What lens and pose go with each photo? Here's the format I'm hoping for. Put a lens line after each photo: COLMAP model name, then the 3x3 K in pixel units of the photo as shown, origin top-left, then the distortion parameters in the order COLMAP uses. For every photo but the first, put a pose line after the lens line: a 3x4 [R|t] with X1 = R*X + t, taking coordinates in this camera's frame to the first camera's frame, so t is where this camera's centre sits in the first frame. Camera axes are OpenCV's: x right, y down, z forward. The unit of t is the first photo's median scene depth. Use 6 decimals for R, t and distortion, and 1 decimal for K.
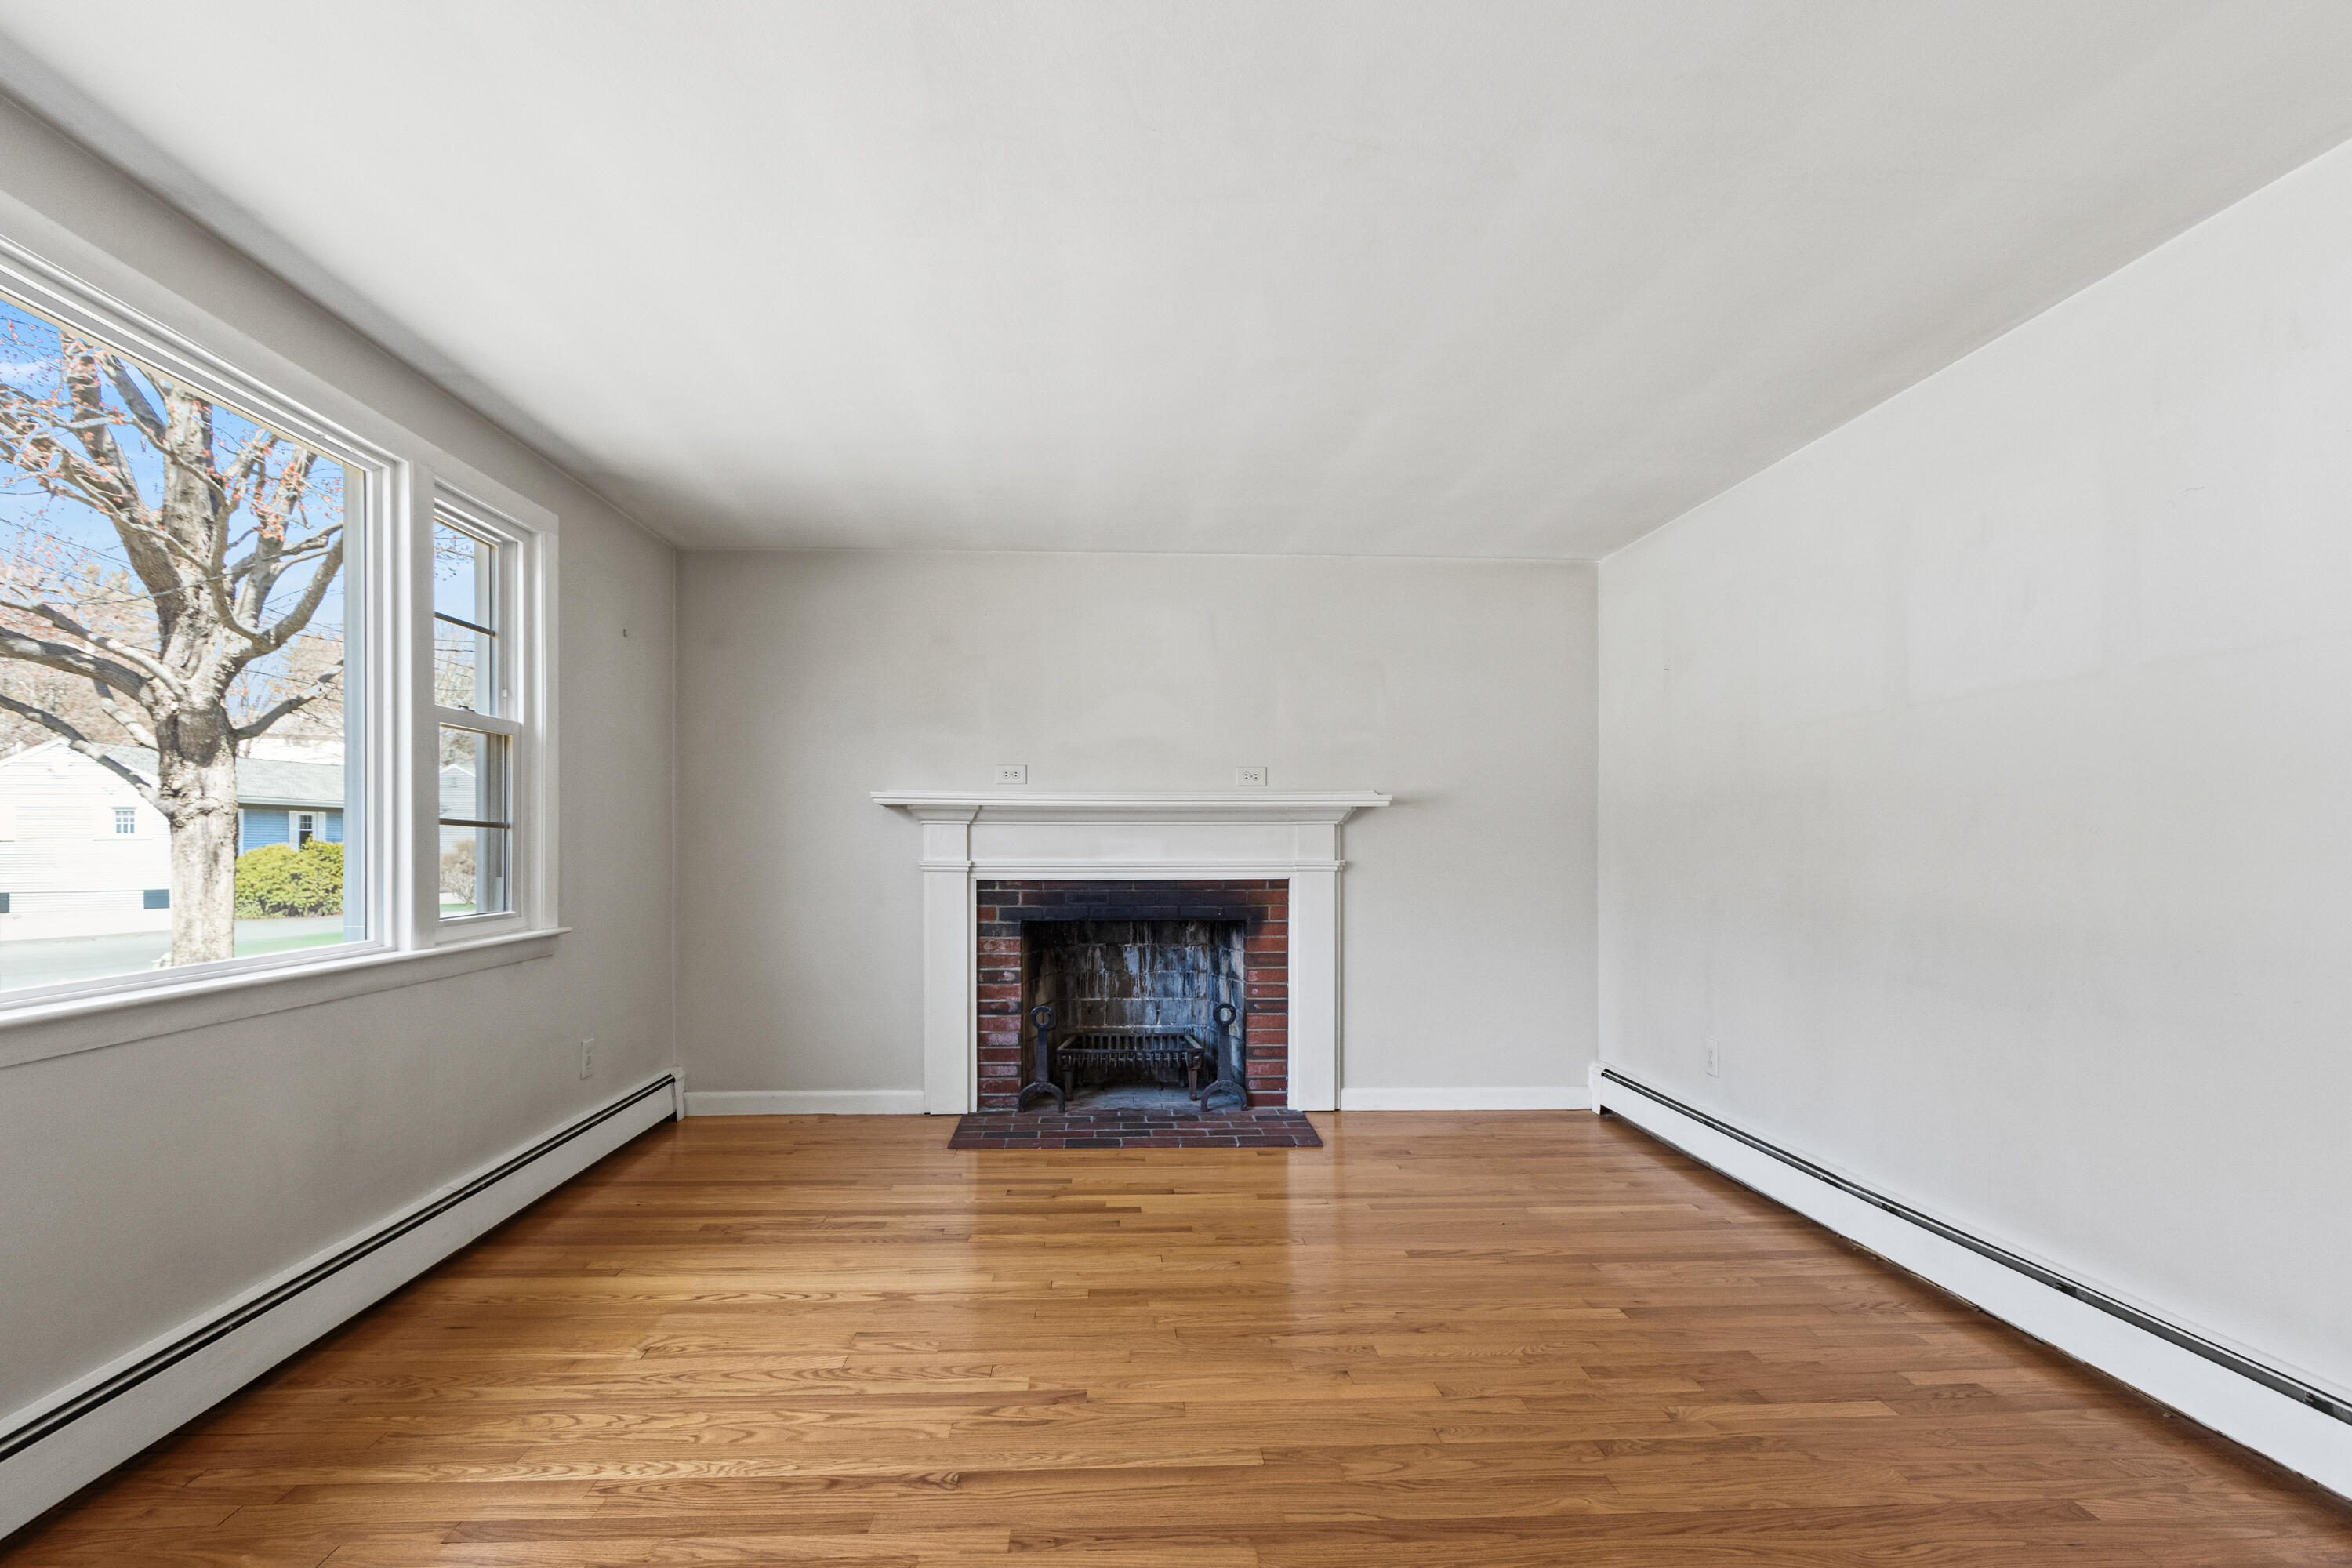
lens RADIAL K [[1141.6, 0, 1106.0], [0, 1141.6, 842.8], [0, 0, 1]] dist [0.025529, -0.004495]
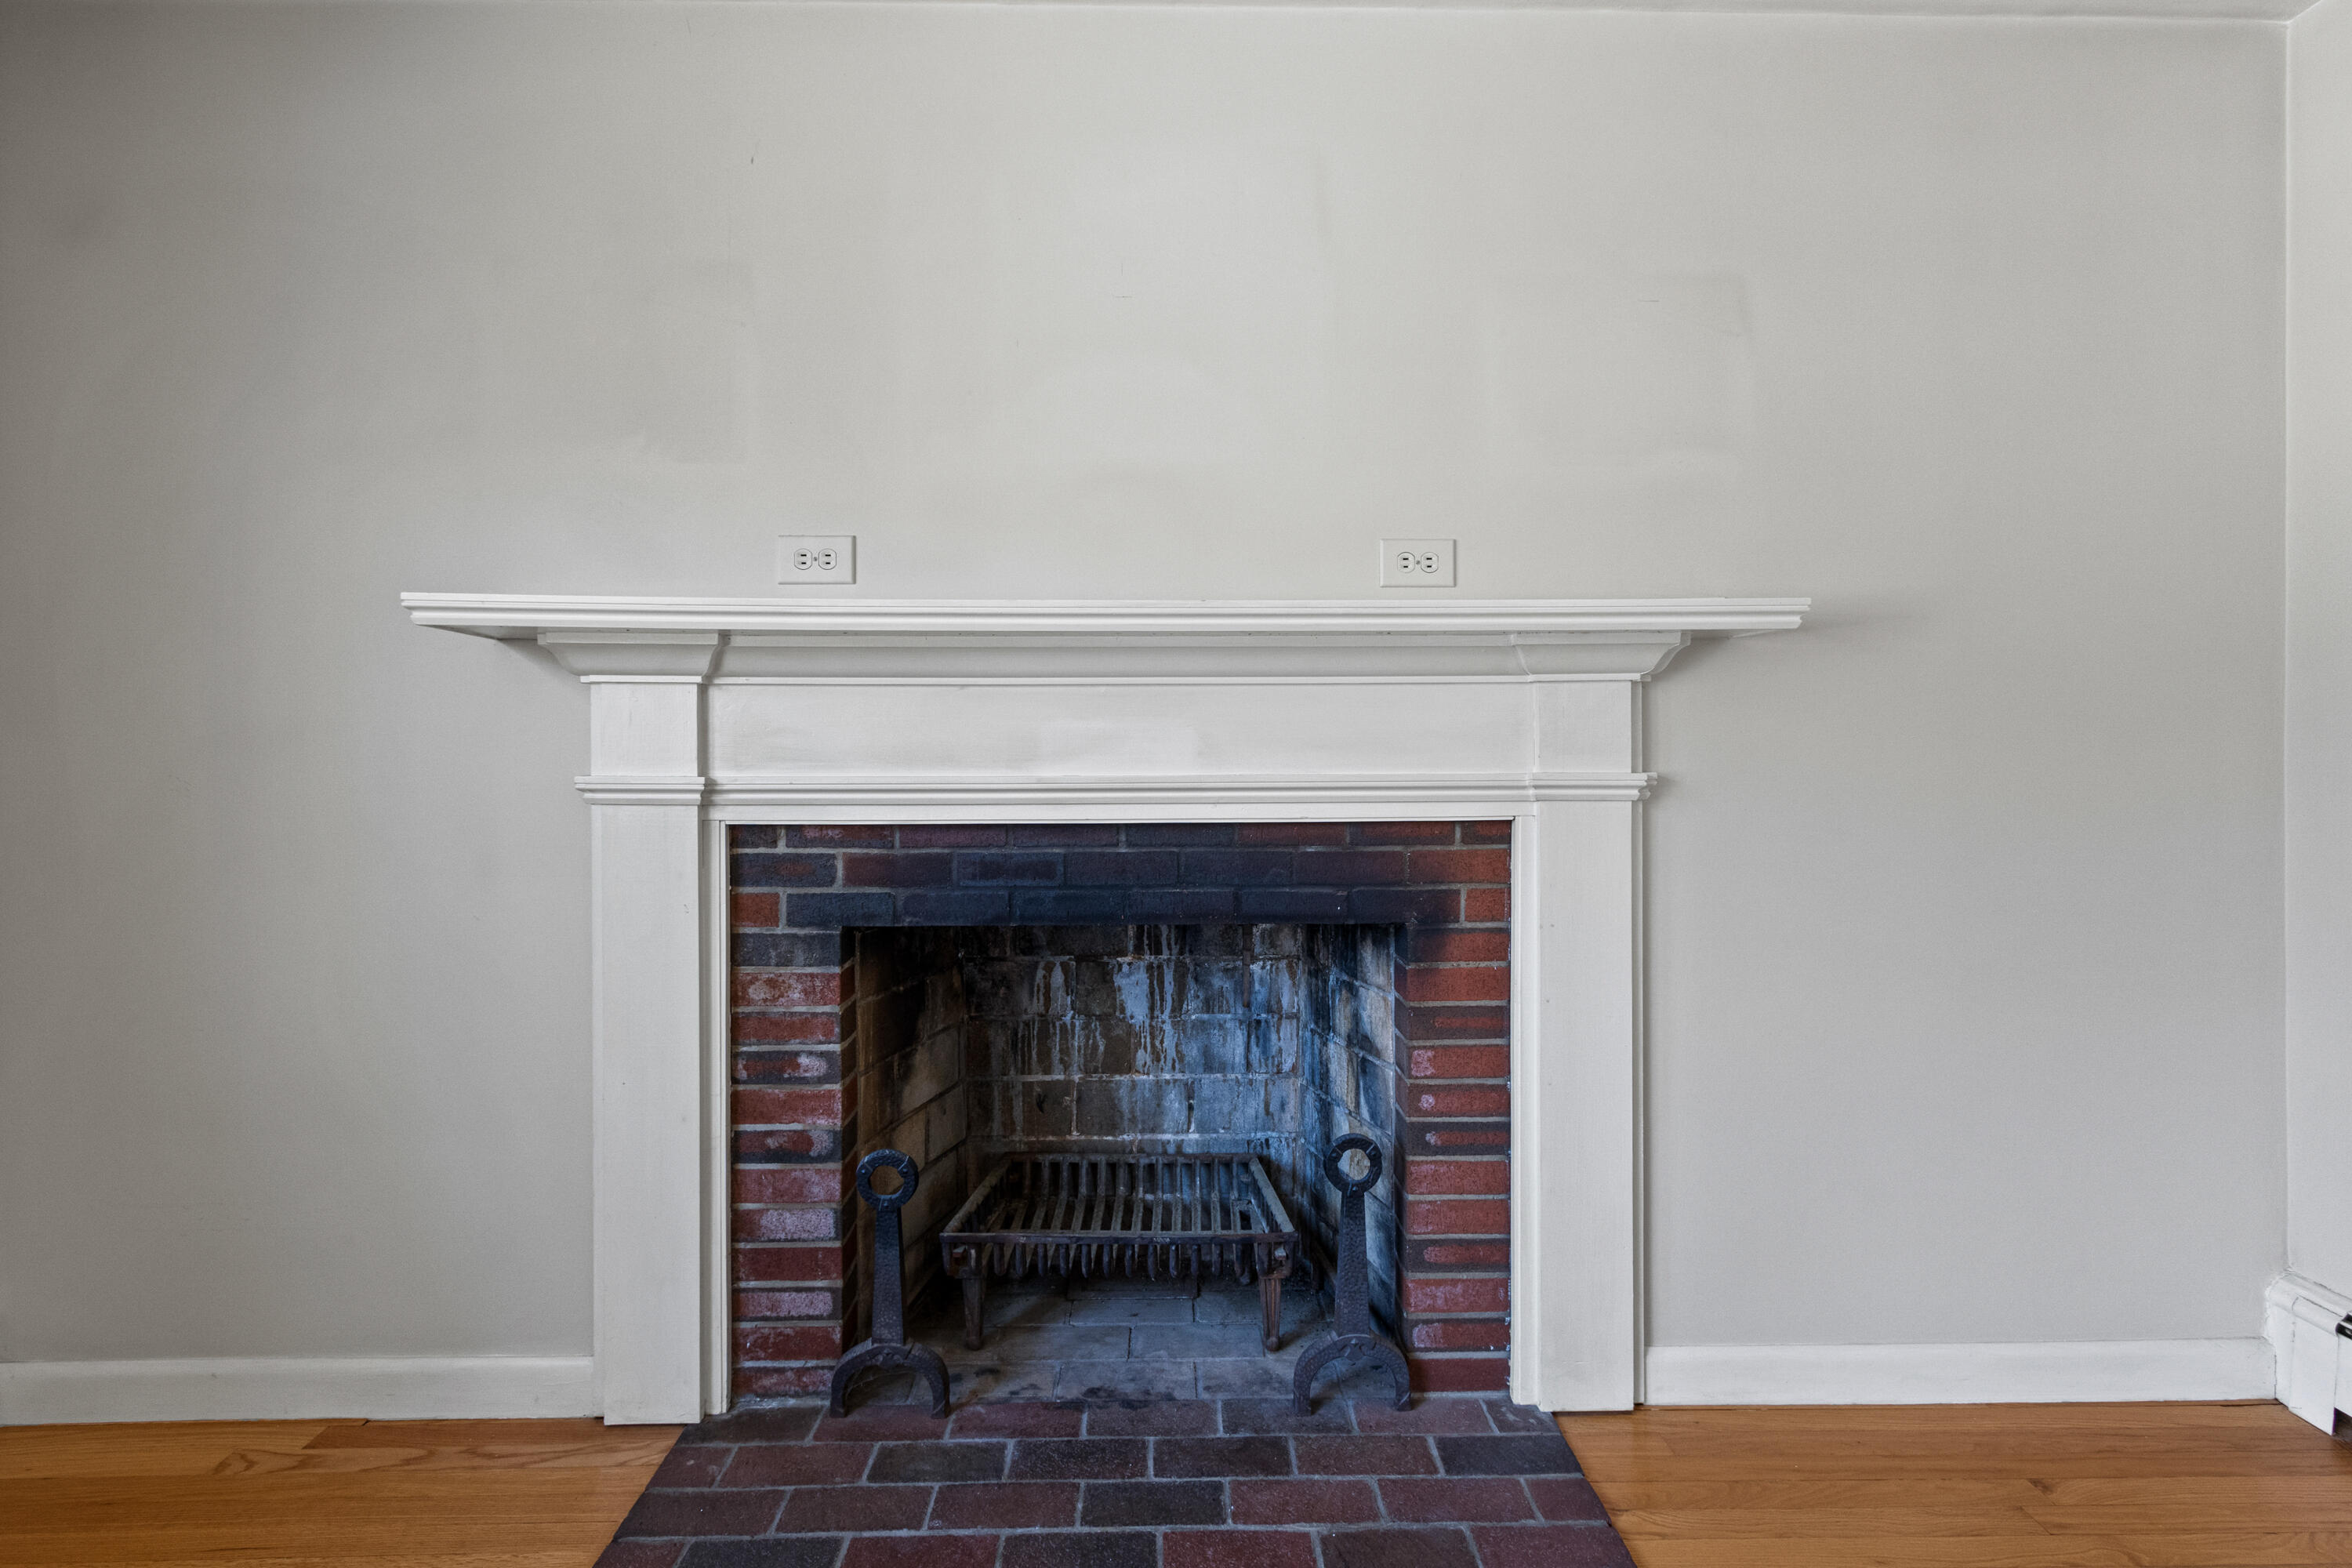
lens RADIAL K [[1141.6, 0, 1182.1], [0, 1141.6, 780.2], [0, 0, 1]] dist [0.025529, -0.004495]
pose [[0.999856, -0.002892, 0.016740, 0.038186], [0.002451, 0.999652, 0.026280, 0.007156], [-0.016811, -0.026235, 0.999514, 0.602378]]
